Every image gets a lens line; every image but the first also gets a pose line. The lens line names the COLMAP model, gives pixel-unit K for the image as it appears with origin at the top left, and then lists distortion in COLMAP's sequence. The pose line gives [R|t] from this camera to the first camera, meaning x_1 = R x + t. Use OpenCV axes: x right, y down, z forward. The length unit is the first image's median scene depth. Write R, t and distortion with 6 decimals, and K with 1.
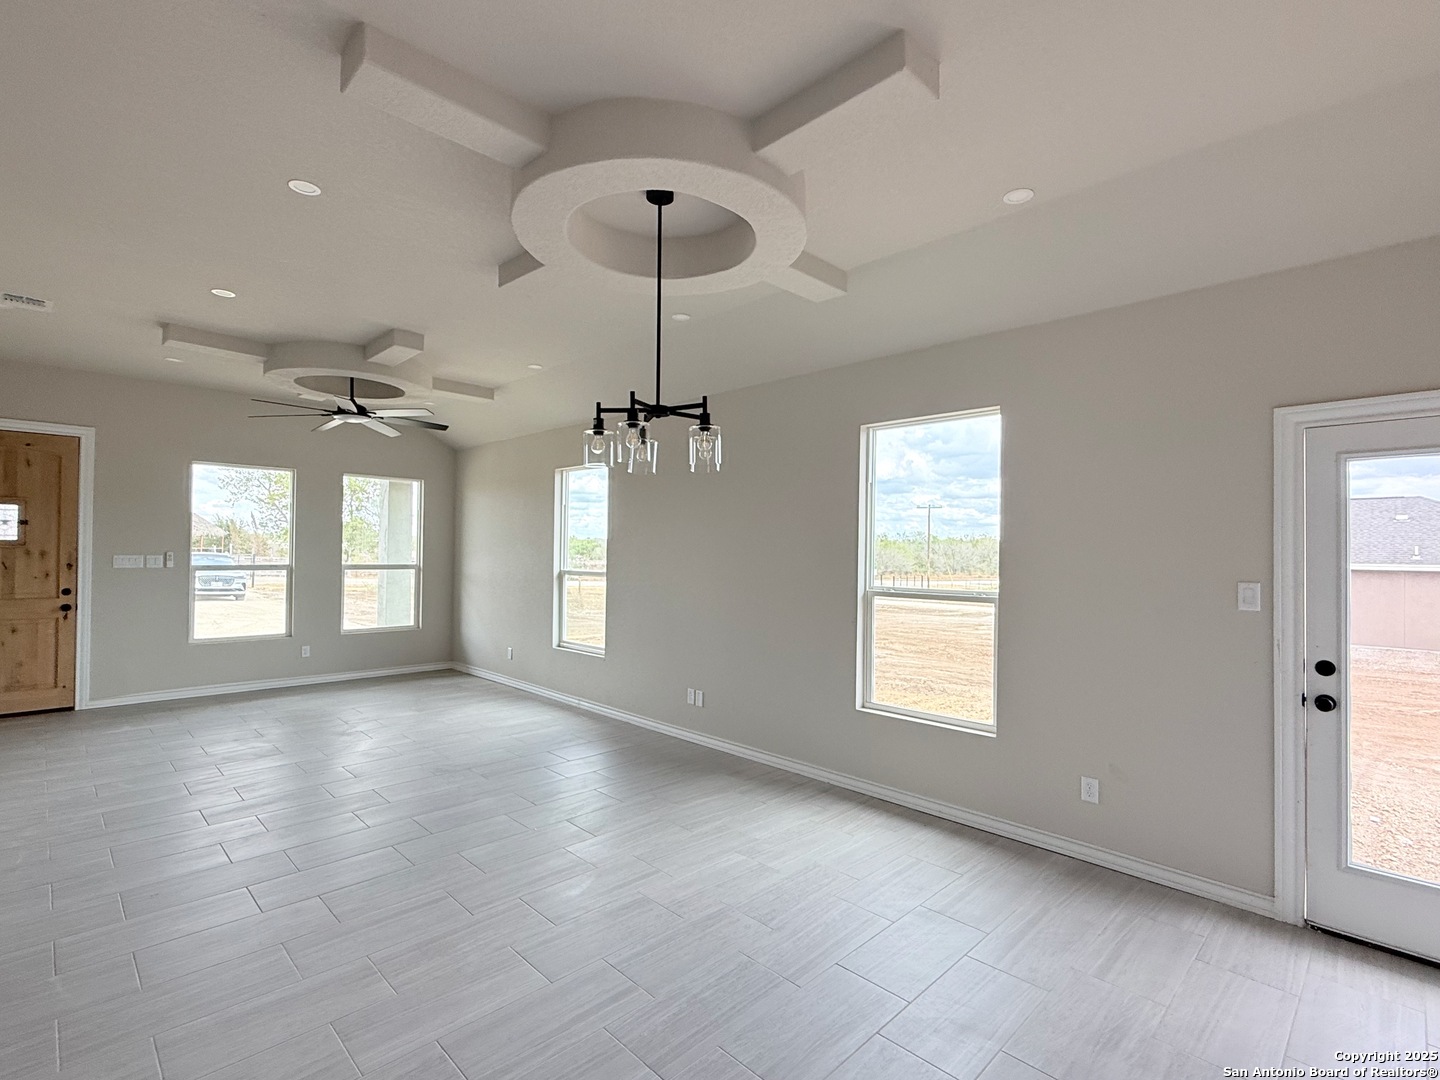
lens RADIAL K [[683.1, 0, 720.0], [0, 683.1, 540.0], [0, 0, 1]] dist [0.000462, 0.000113]
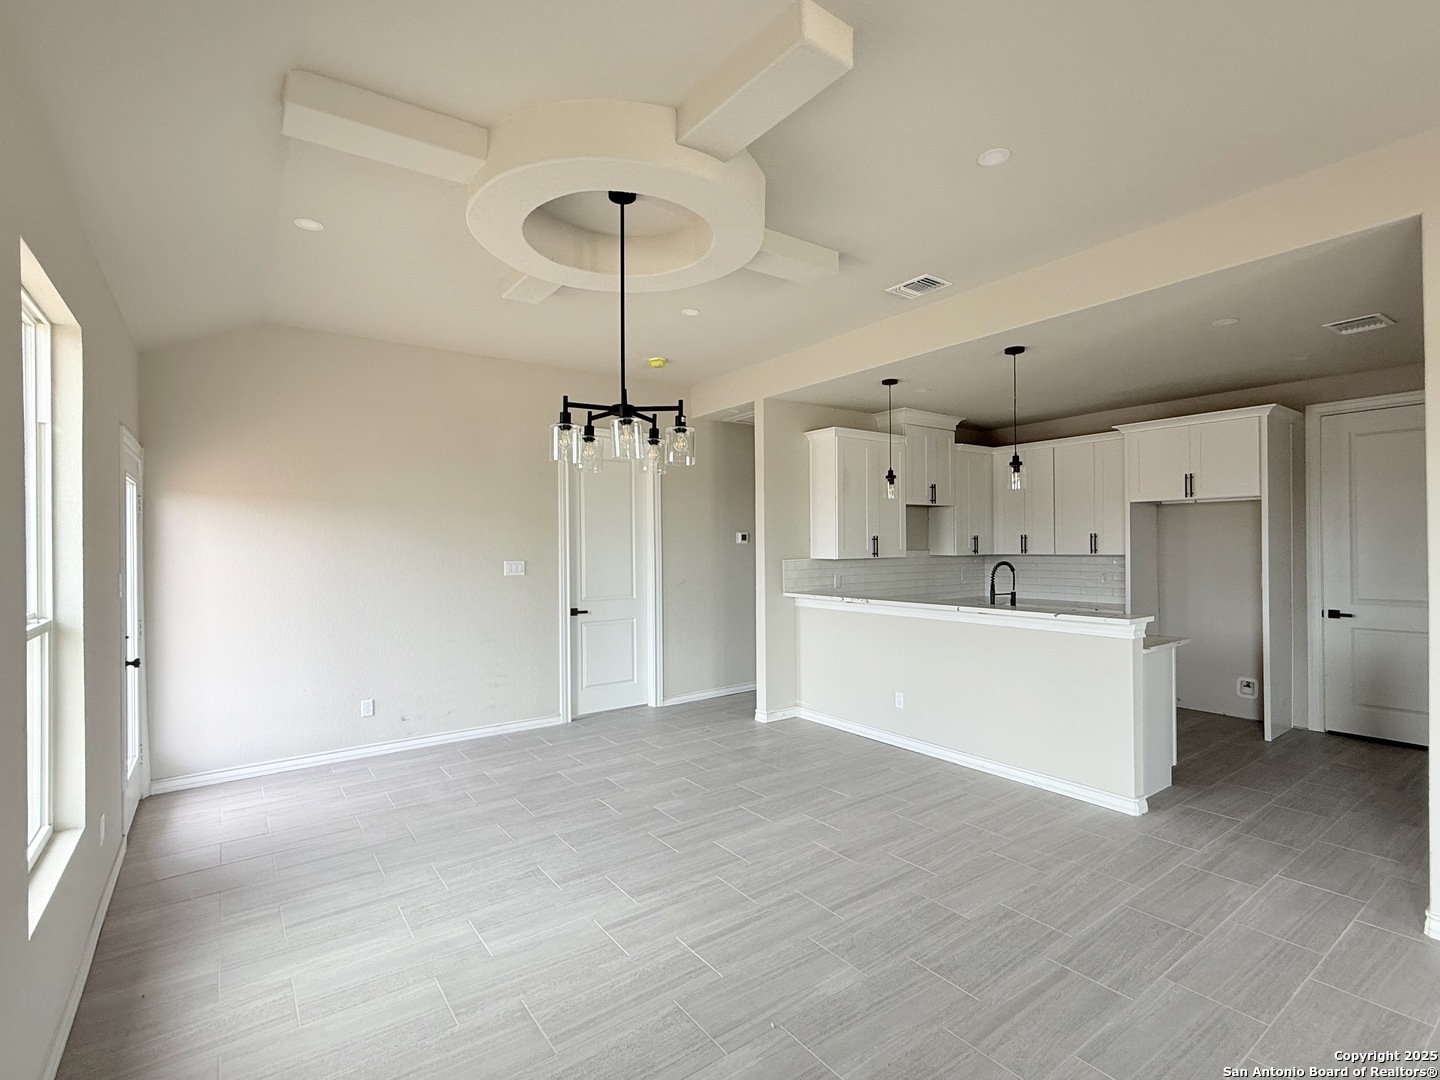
lens RADIAL K [[683.1, 0, 720.0], [0, 683.1, 540.0], [0, 0, 1]] dist [0.000462, 0.000113]
pose [[-0.988175, -0.002409, 0.153309, -0.380769], [-0.006133, 0.999697, -0.023819, 0.026586], [-0.153205, -0.024478, -0.987891, 1.937561]]
